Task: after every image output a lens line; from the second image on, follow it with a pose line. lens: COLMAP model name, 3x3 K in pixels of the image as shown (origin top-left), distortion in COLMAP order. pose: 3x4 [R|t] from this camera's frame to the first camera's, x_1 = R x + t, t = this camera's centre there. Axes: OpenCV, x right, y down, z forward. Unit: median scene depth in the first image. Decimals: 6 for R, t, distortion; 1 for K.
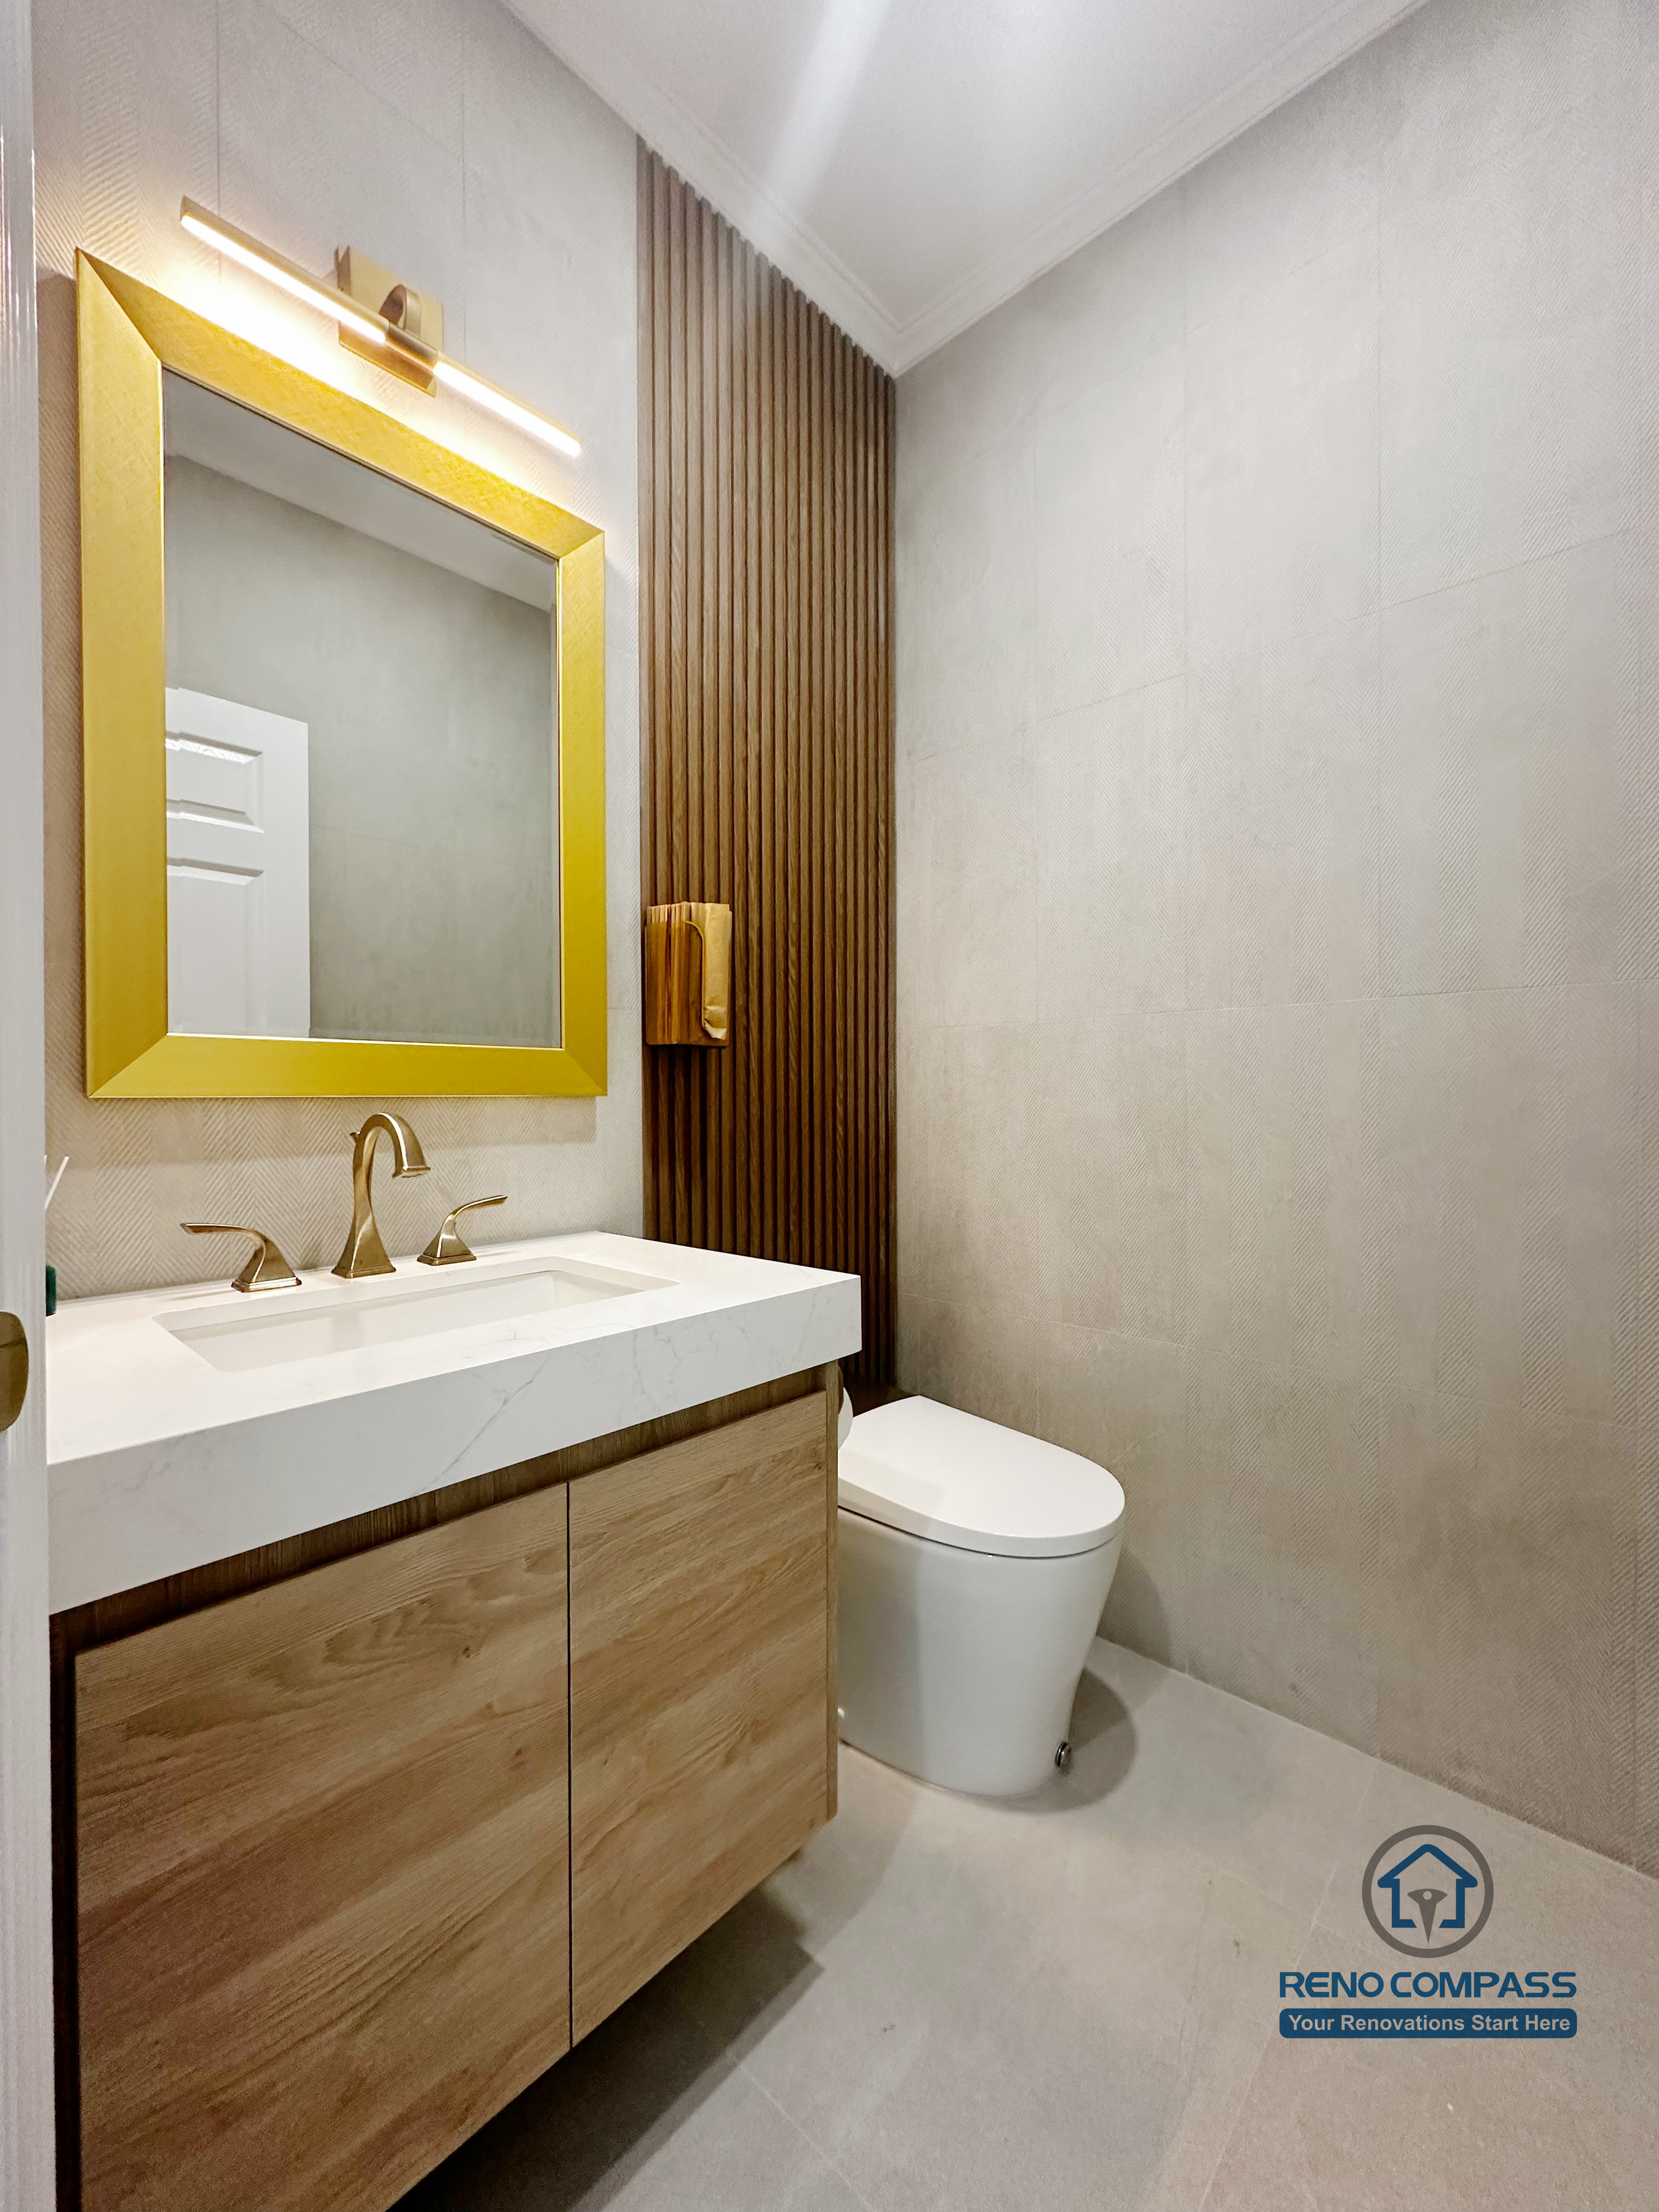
lens RADIAL K [[885.3, 0, 825.0], [0, 885.3, 1103.9], [0, 0, 1]] dist [-0.005876, 0.001058]
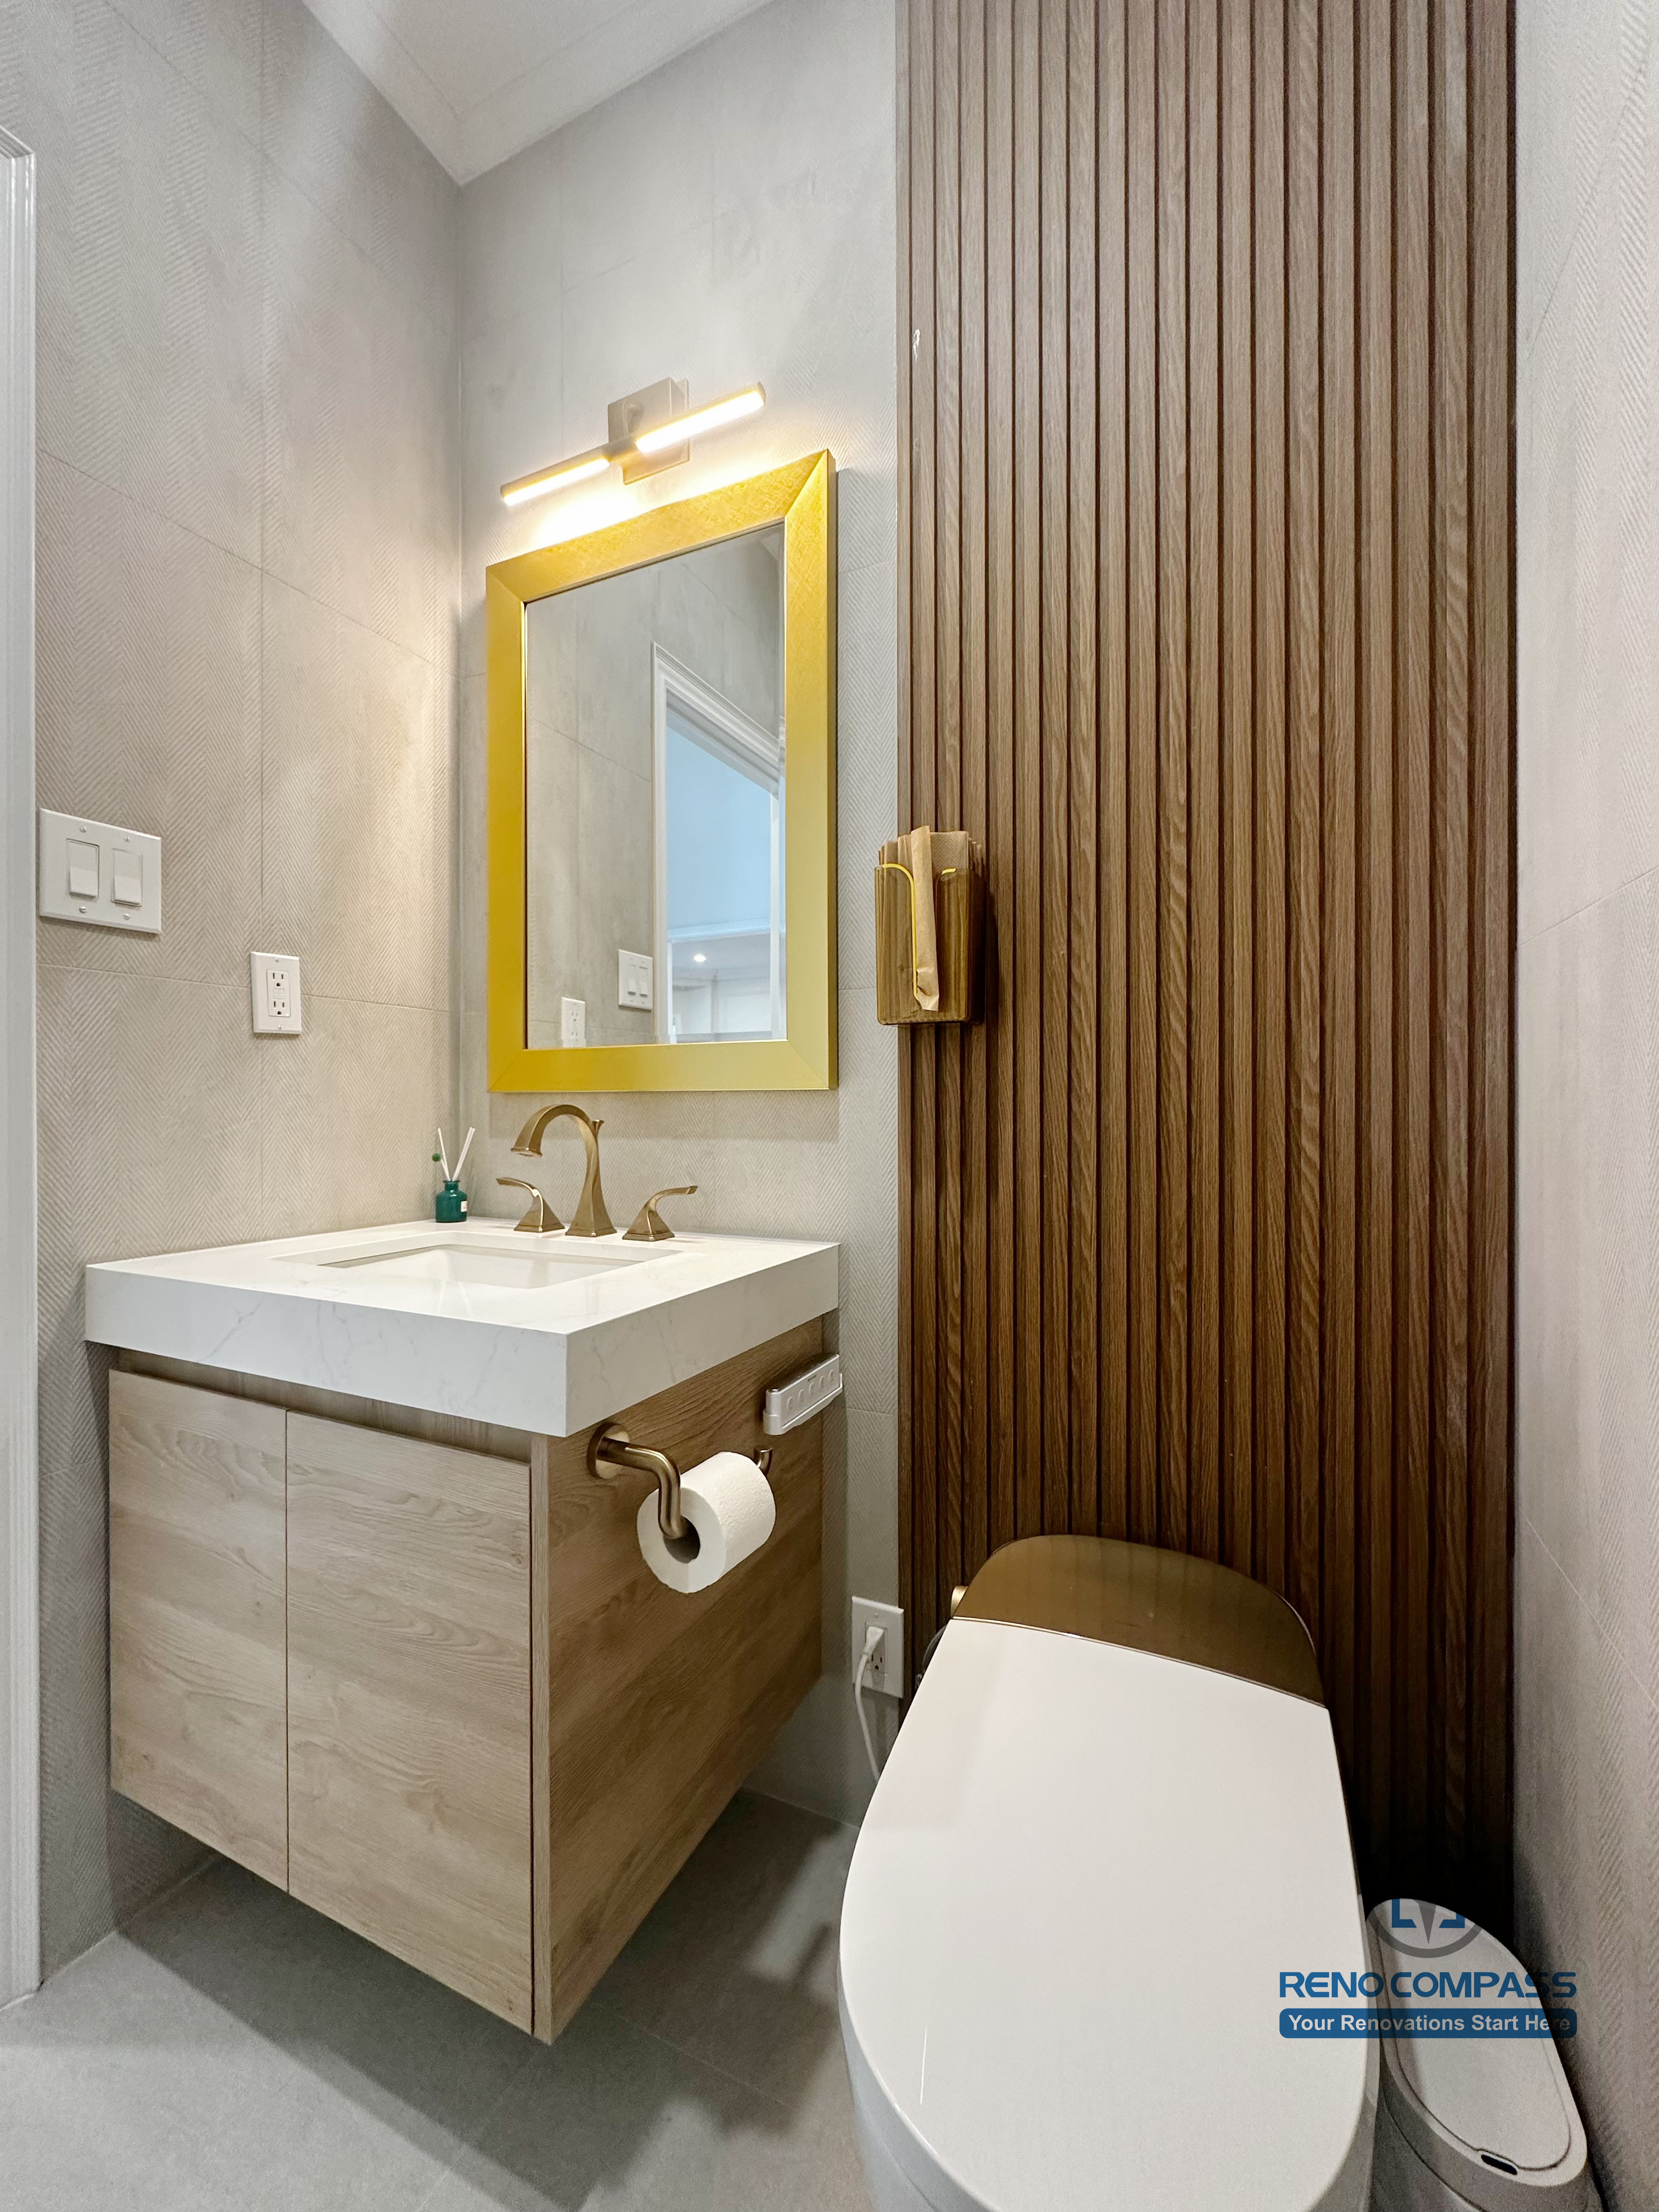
lens RADIAL K [[885.3, 0, 829.6], [0, 885.3, 1104.1], [0, 0, 1]] dist [-0.005876, 0.001058]
pose [[0.310971, 0.003679, -0.950412, 0.832915], [-0.009751, 0.999952, 0.000680, 0.007377], [0.950369, 0.009056, 0.310992, 1.038270]]
